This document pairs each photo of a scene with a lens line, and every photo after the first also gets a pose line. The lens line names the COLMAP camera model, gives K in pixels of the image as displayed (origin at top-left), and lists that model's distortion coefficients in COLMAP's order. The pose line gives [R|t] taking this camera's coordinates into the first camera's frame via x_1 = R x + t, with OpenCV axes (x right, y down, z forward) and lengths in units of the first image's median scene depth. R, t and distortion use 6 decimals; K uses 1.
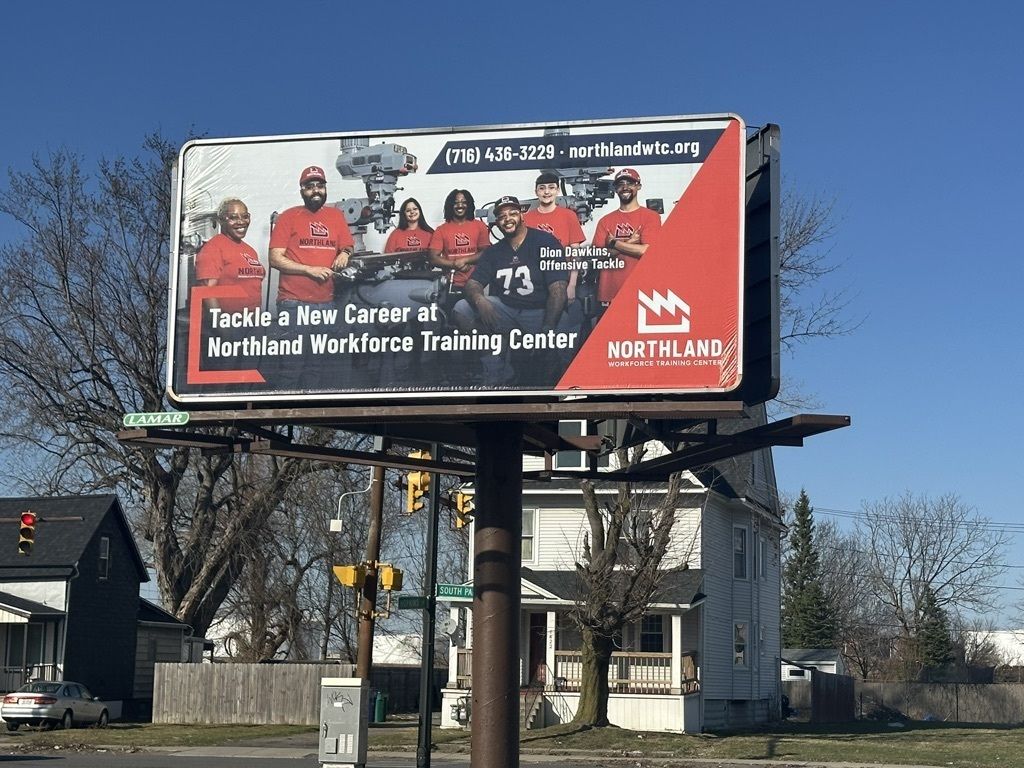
lens RADIAL K [[2035.5, 0, 513.1], [0, 2035.5, 378.8], [0, 0, 1]] dist [0.145203, 0.000000]
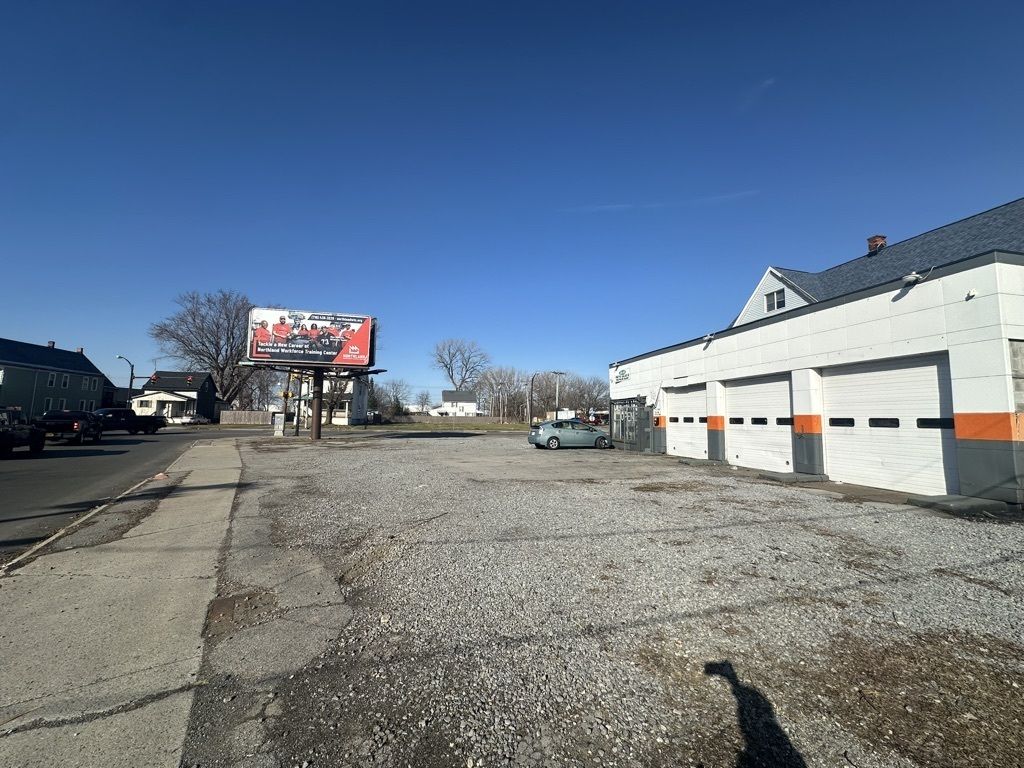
lens RADIAL K [[405.1, 0, 516.2], [0, 405.1, 383.3], [0, 0, 1]] dist [-0.006795, 0.001306]
pose [[0.883747, 0.038355, 0.466391, -0.045896], [-0.069664, 0.996313, 0.050070, -0.026364], [-0.462751, -0.076740, 0.883160, -0.191044]]
